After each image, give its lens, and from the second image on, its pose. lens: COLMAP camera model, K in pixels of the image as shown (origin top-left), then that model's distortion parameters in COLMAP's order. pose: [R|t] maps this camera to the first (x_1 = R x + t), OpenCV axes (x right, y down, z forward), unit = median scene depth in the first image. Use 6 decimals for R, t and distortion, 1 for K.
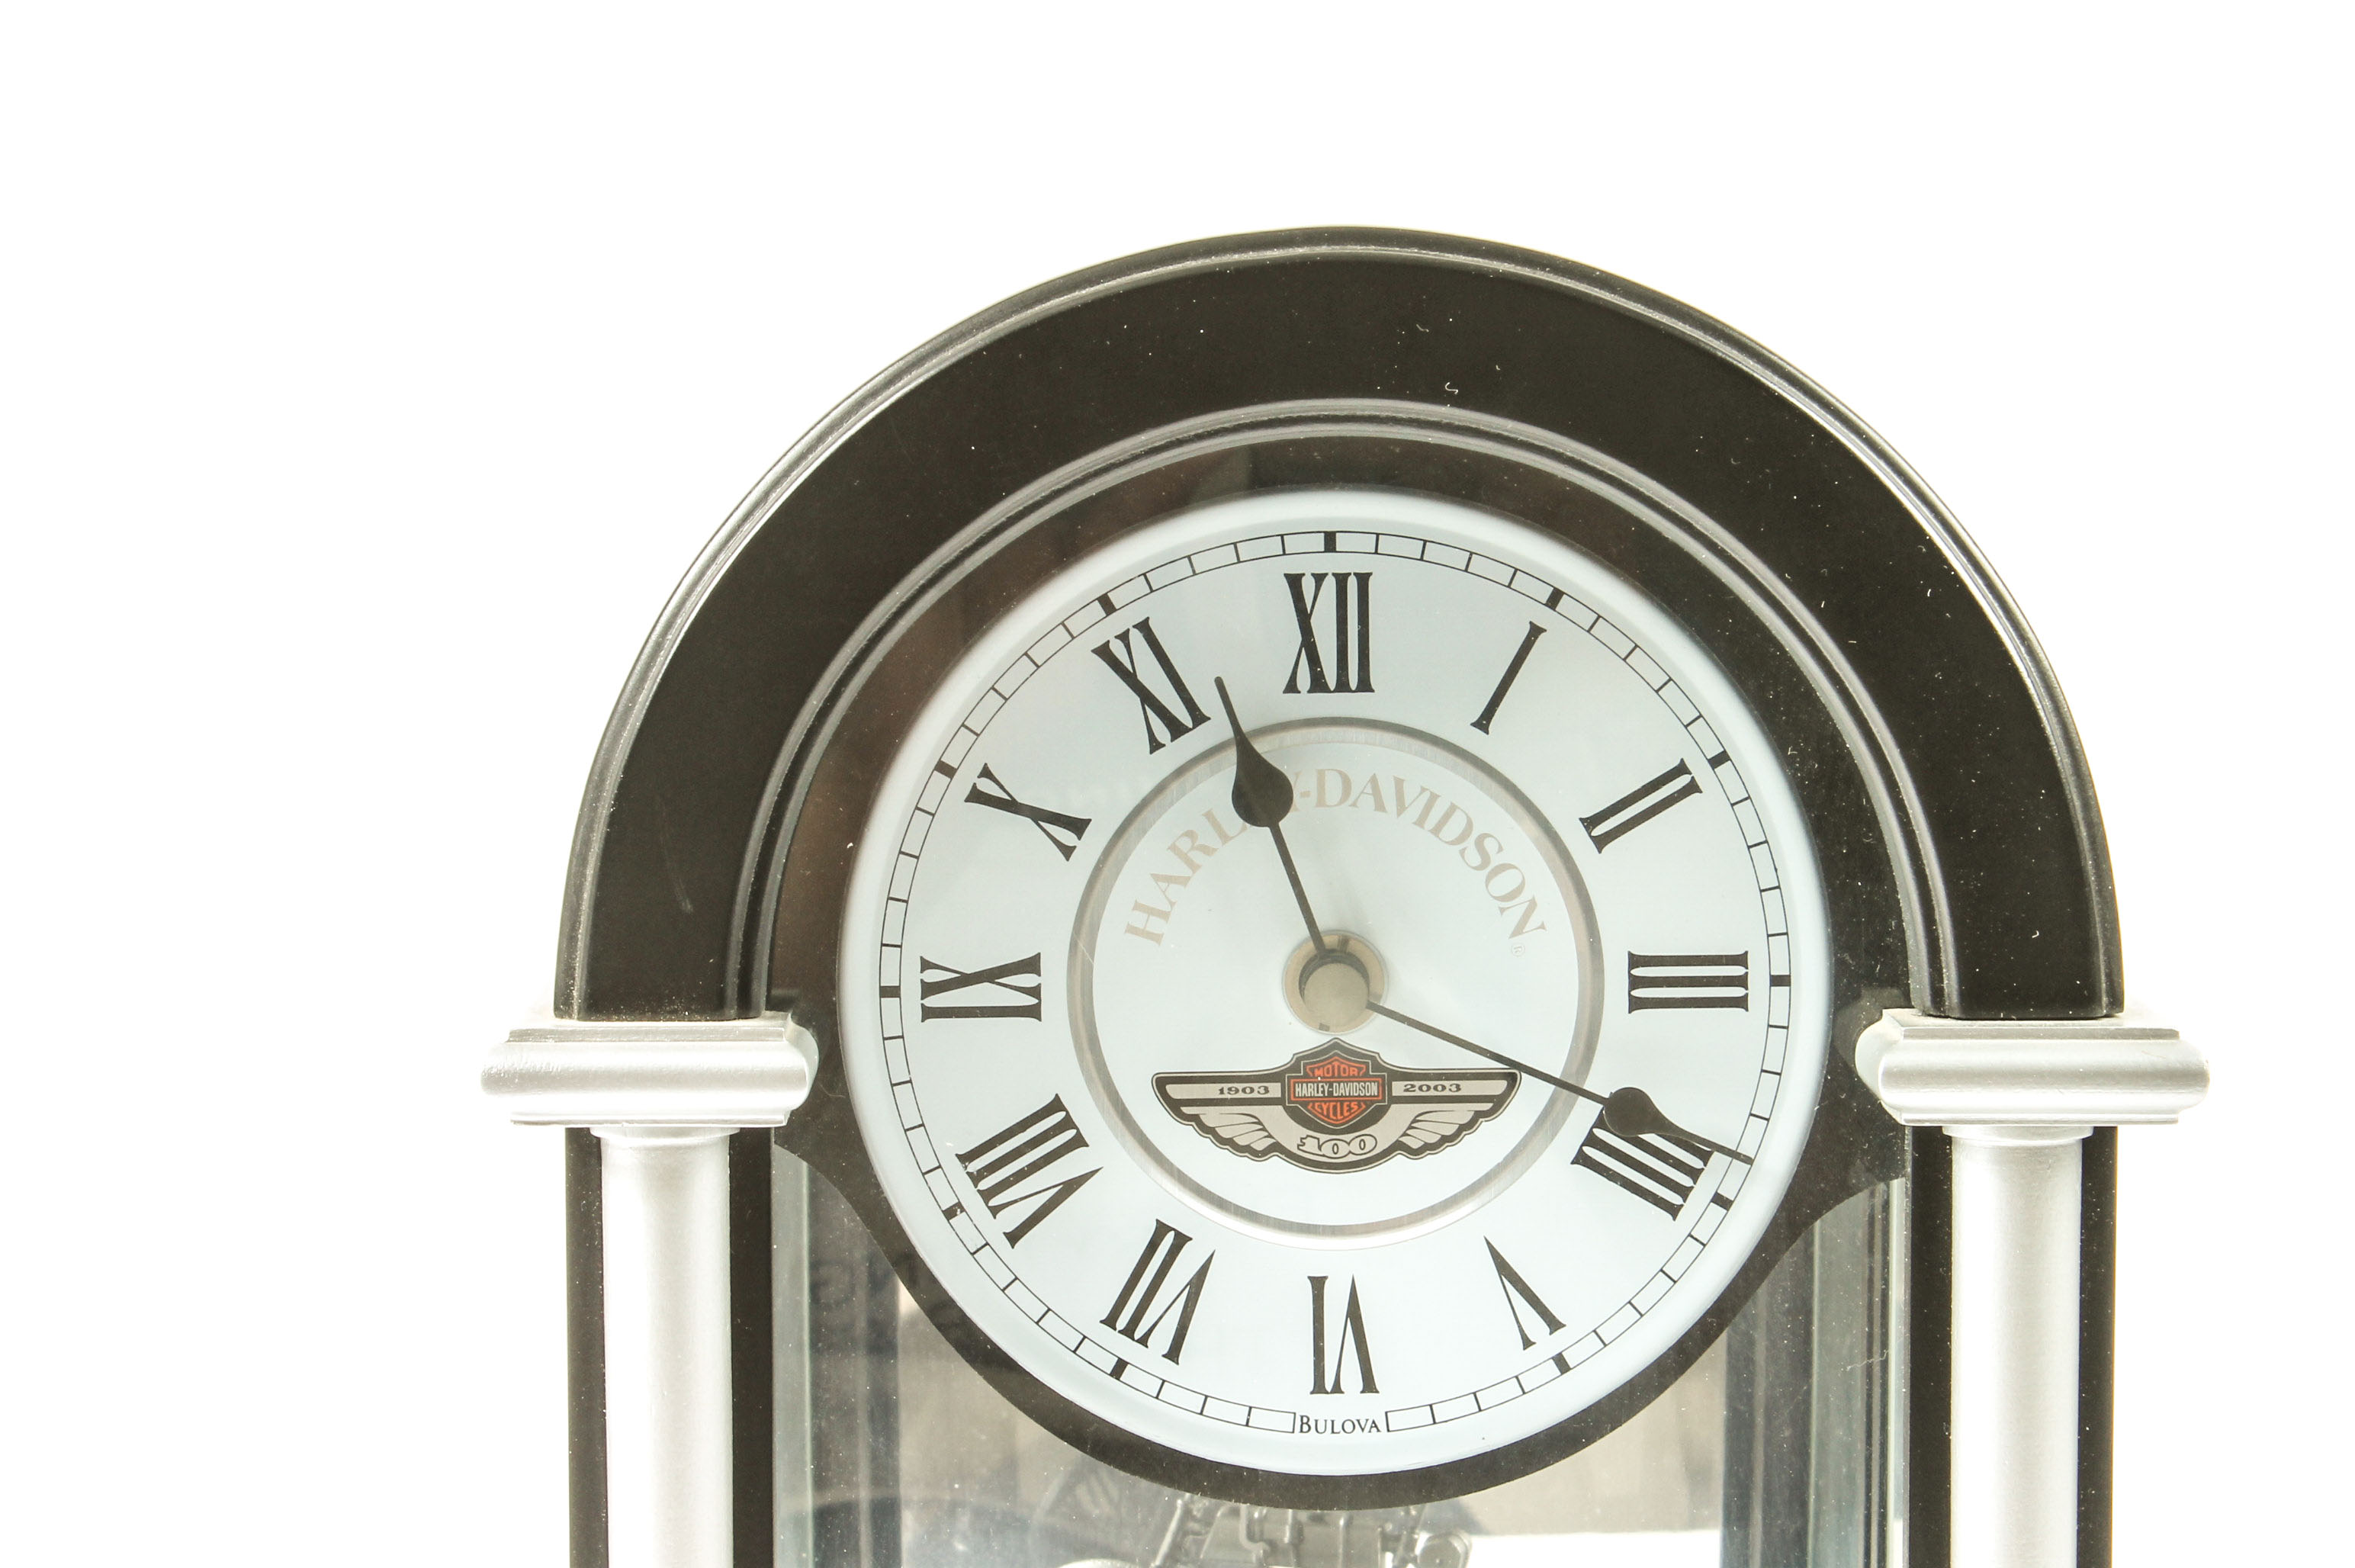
lens RADIAL K [[5557.6, 0, 1174.6], [0, 5557.6, 795.3], [0, 0, 1]] dist [0.047328, 0.000000]
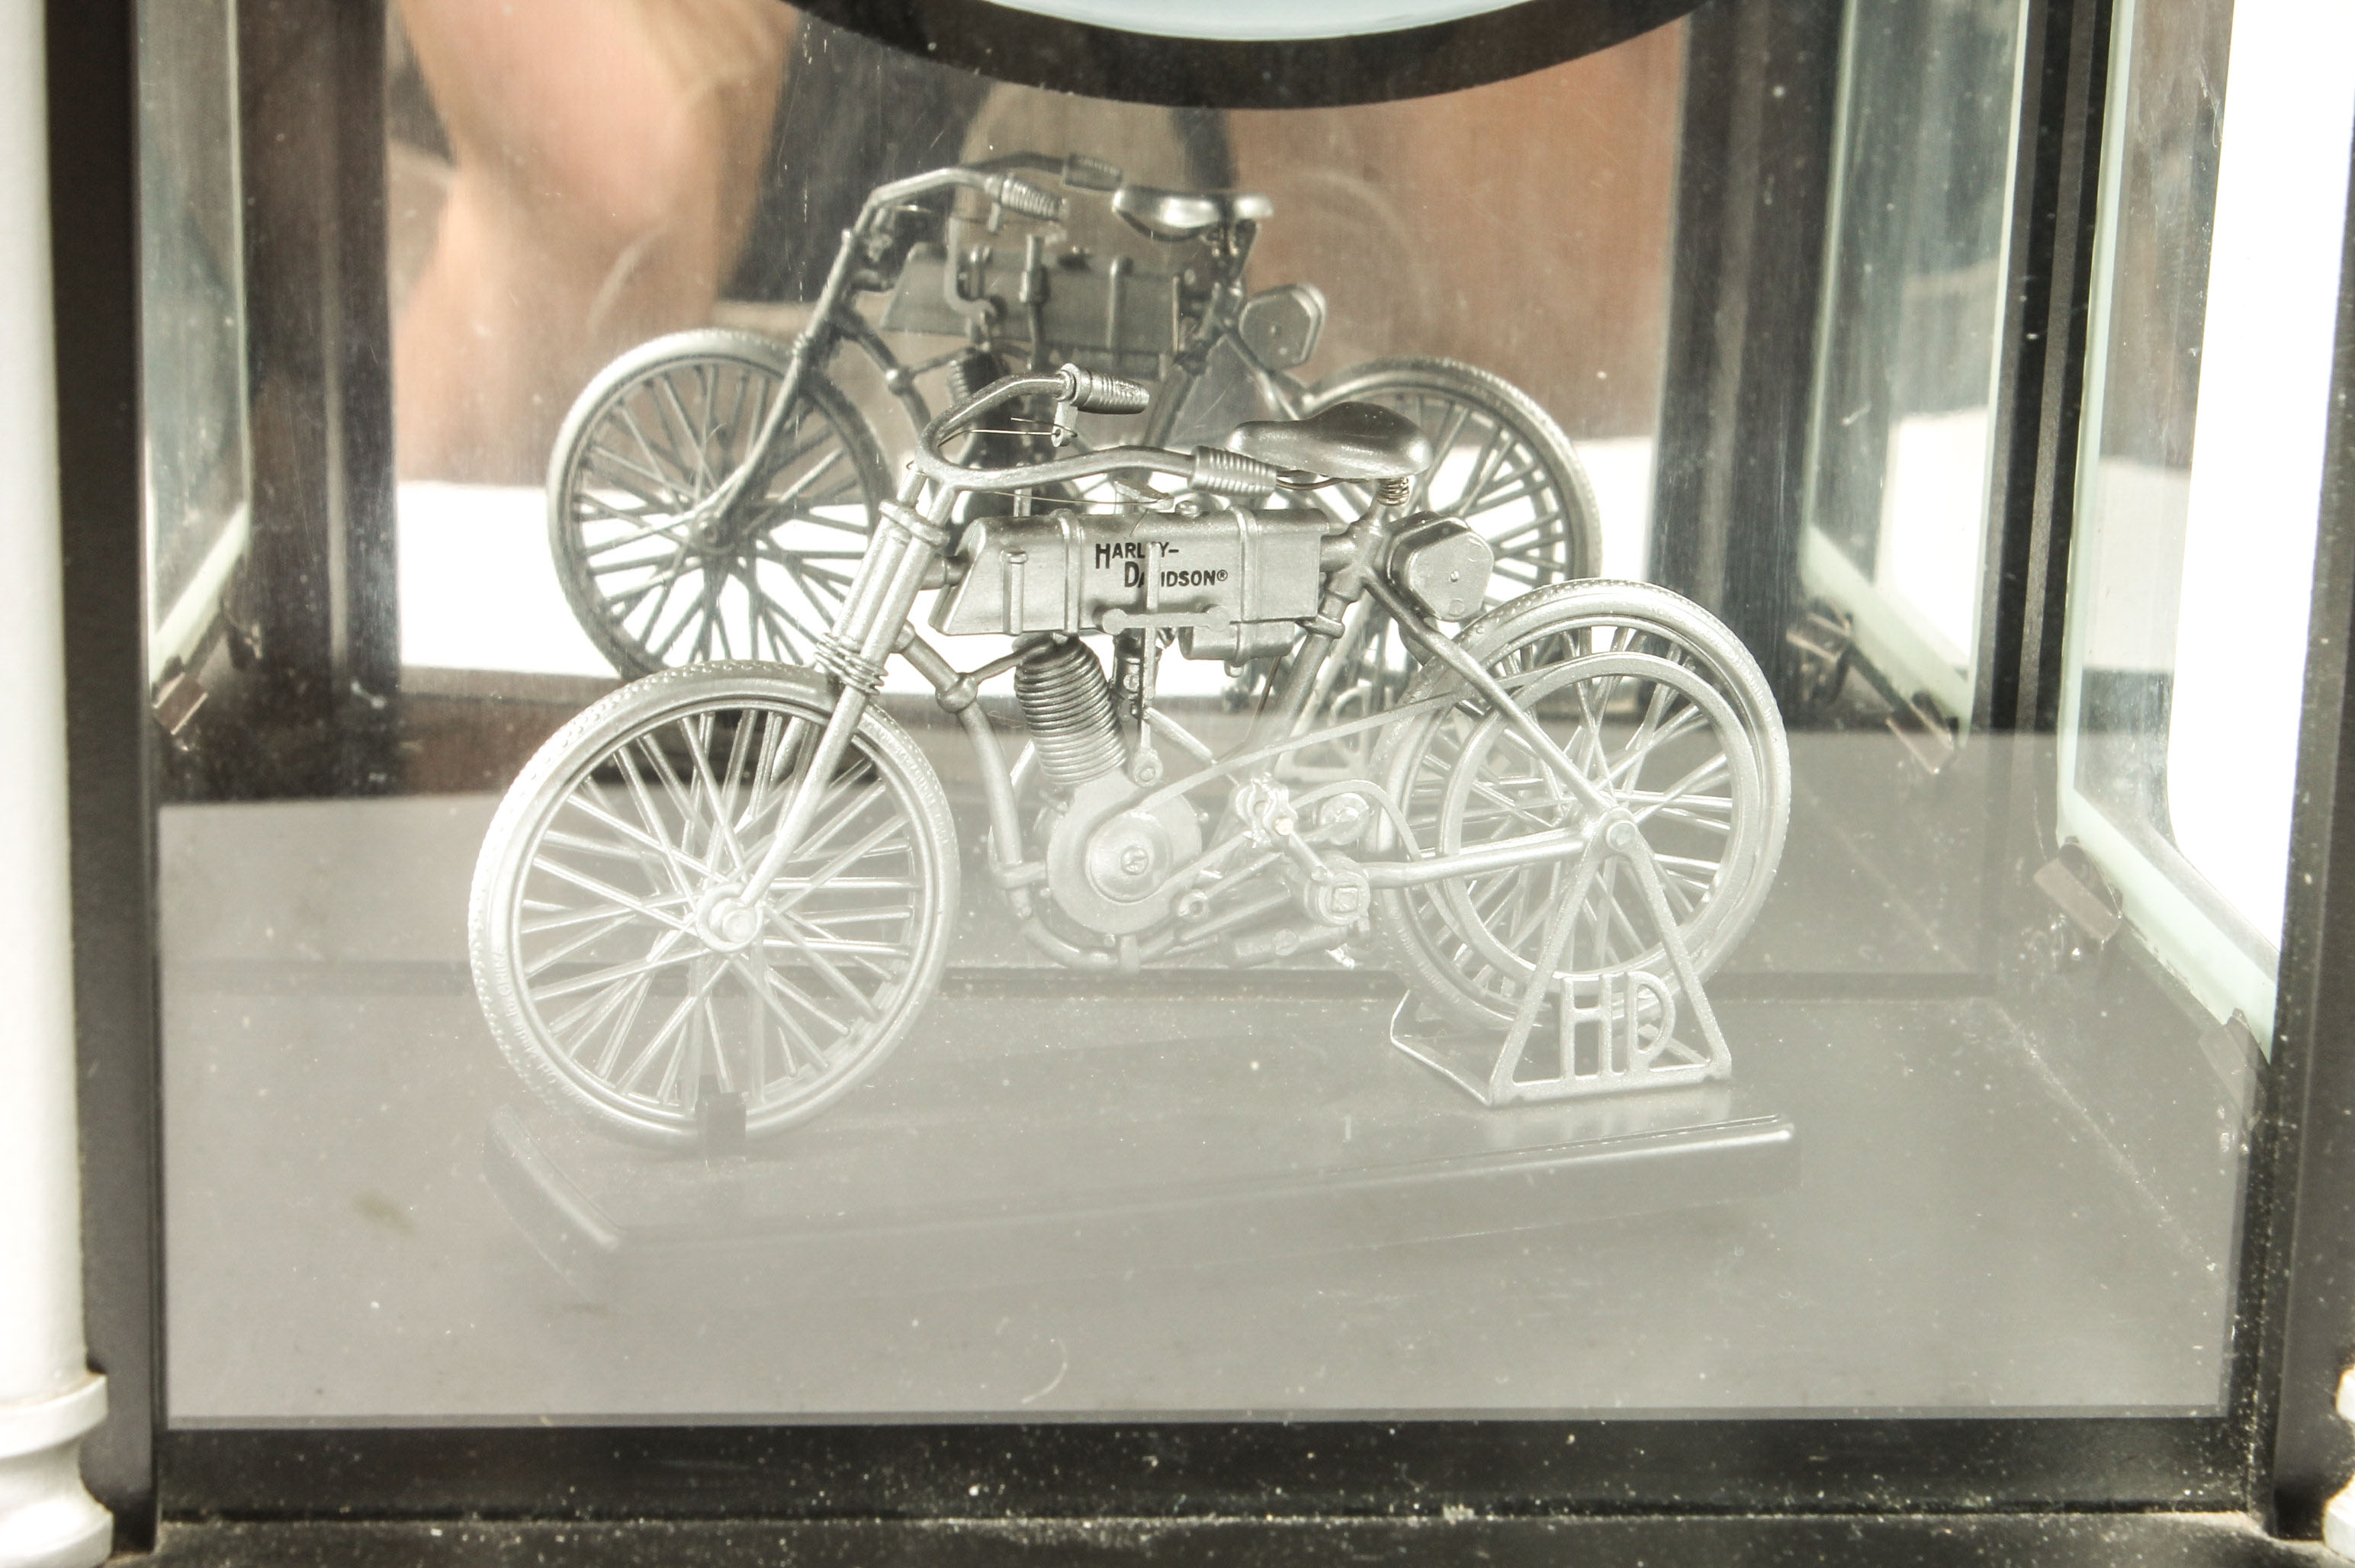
lens RADIAL K [[5557.6, 0, 1138.6], [0, 5557.6, 771.7], [0, 0, 1]] dist [0.047328, 0.000000]
pose [[0.996129, 0.010759, 0.087238, -0.025229], [-0.025029, 0.986113, 0.164178, 0.105731], [-0.084260, -0.165726, 0.982566, 0.484329]]
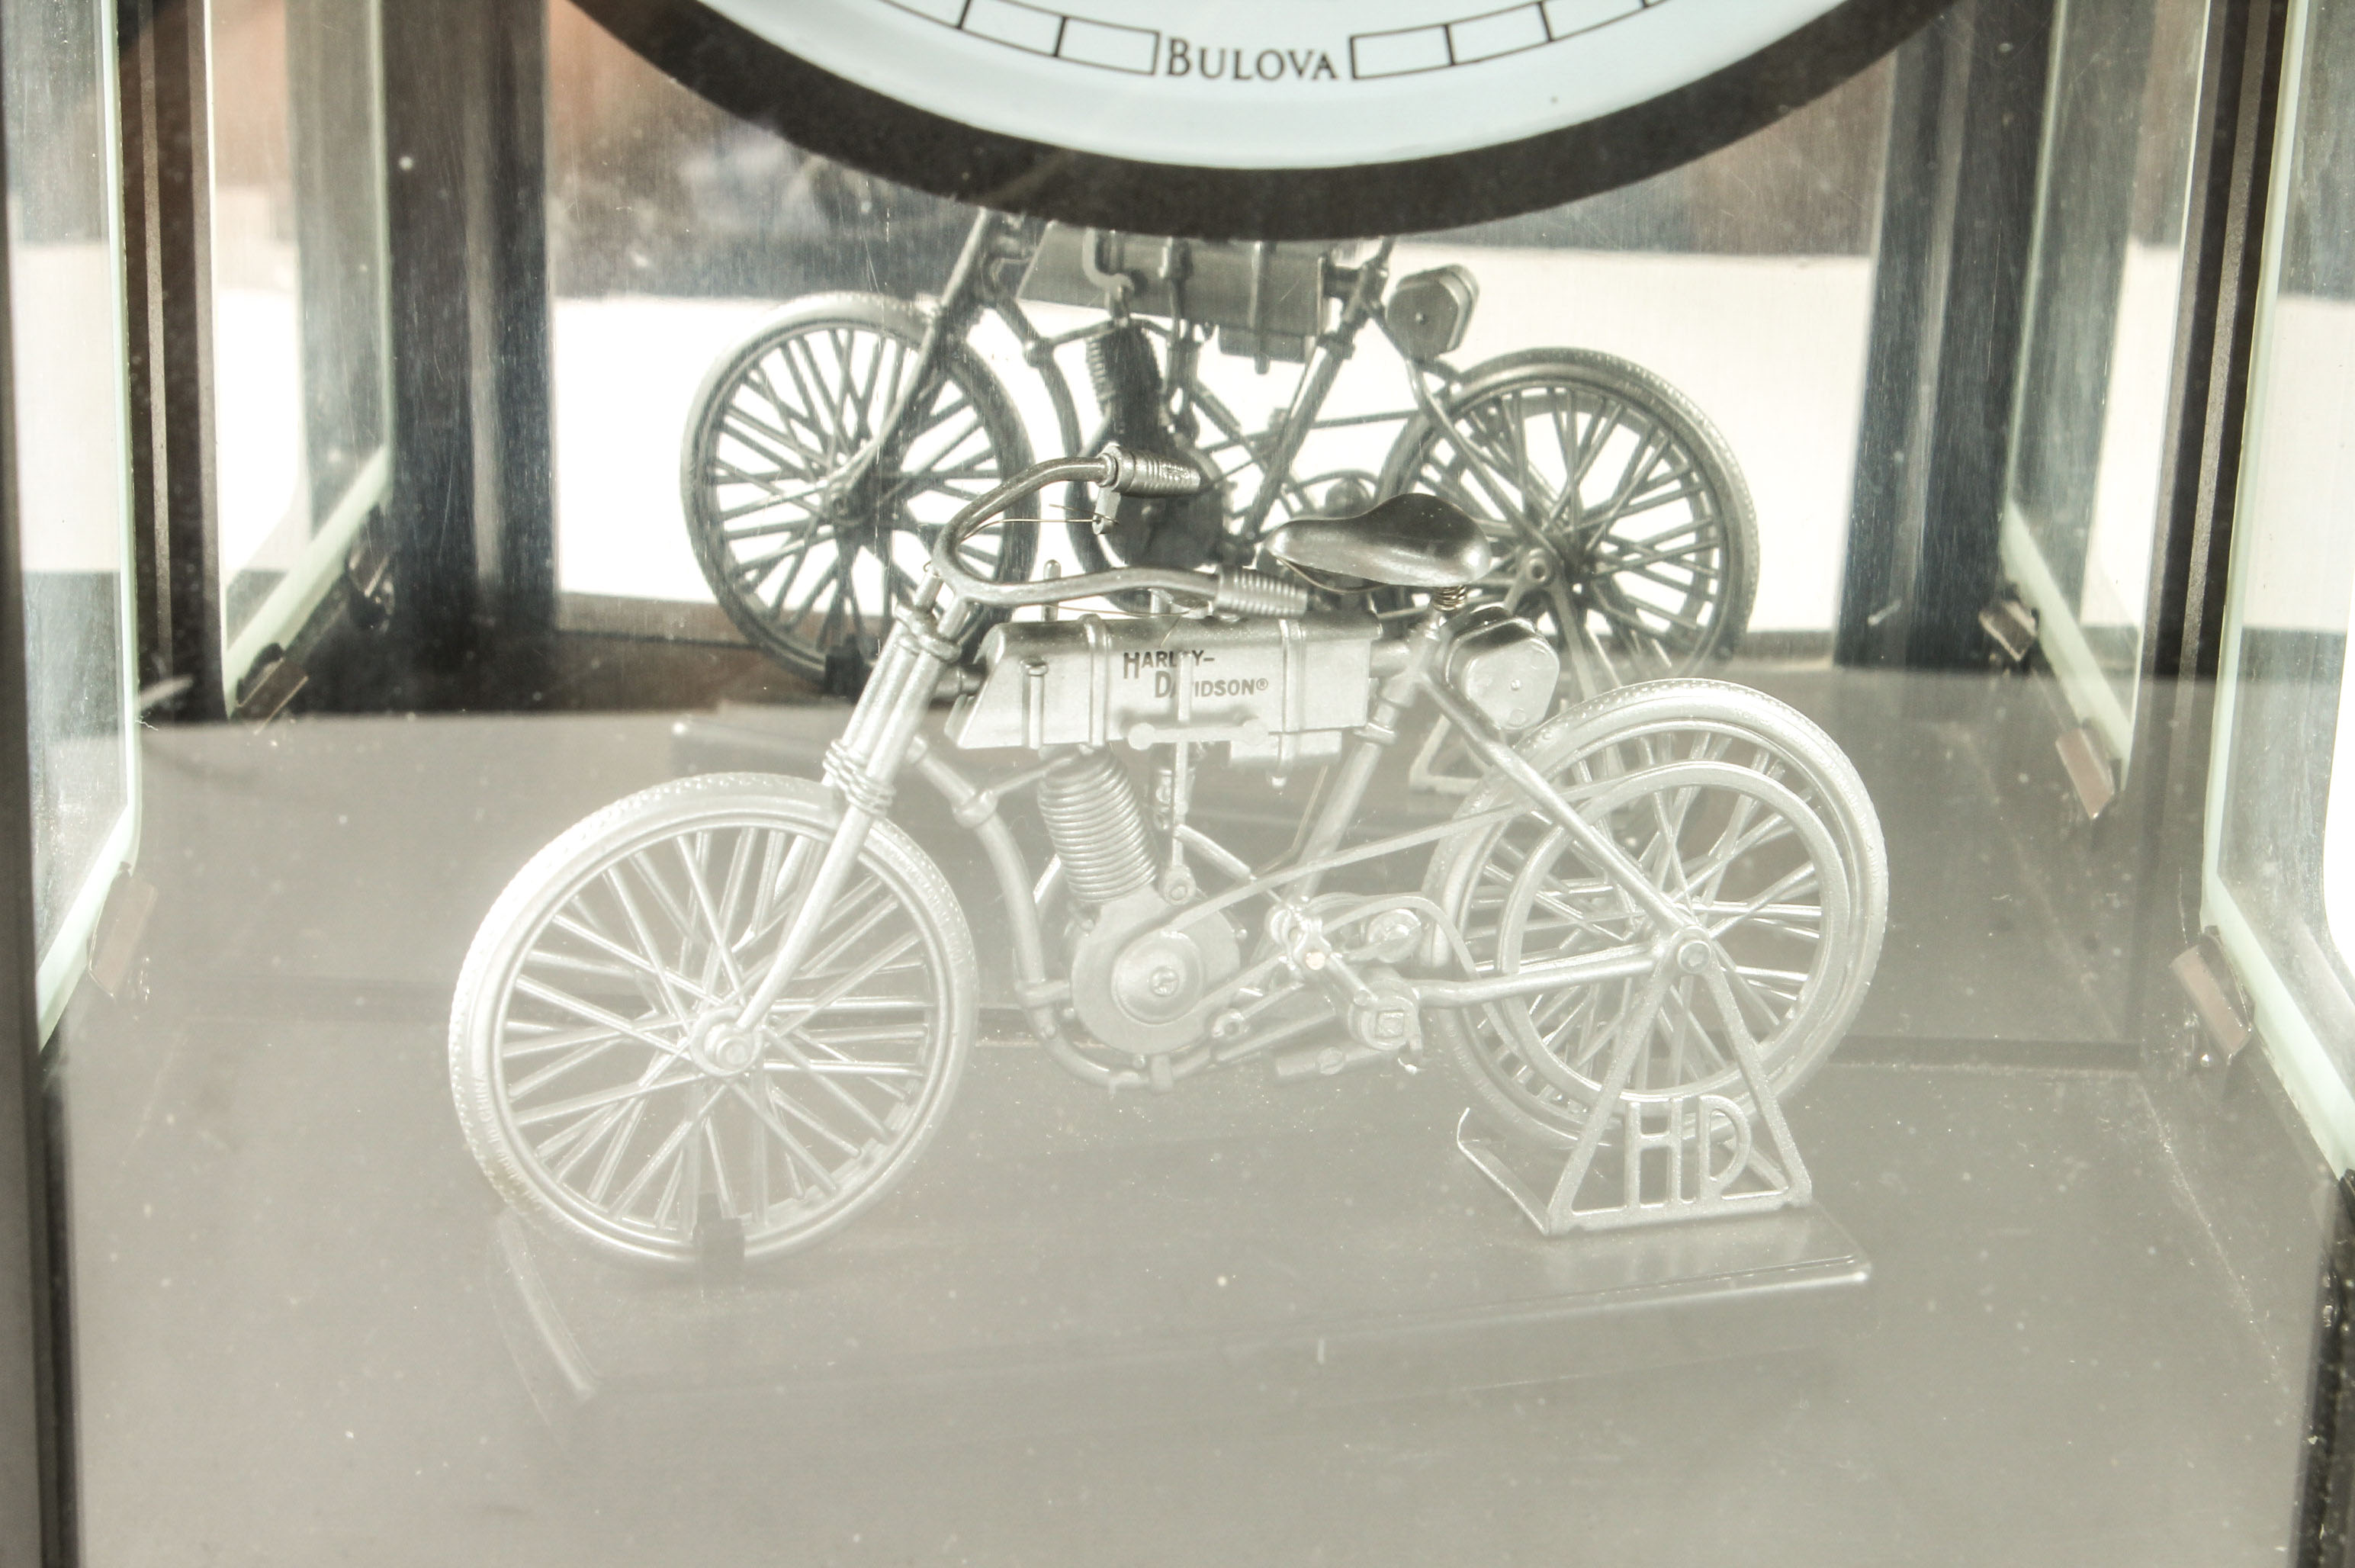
lens RADIAL K [[5402.1, 0, 1175.7], [0, 5402.1, 765.6], [0, 0, 1]] dist [0.117668, 0.000000]
pose [[0.999394, 0.031541, 0.014704, 0.018452], [-0.034089, 0.972278, 0.231328, 0.065476], [-0.007000, -0.231689, 0.972765, 0.540546]]
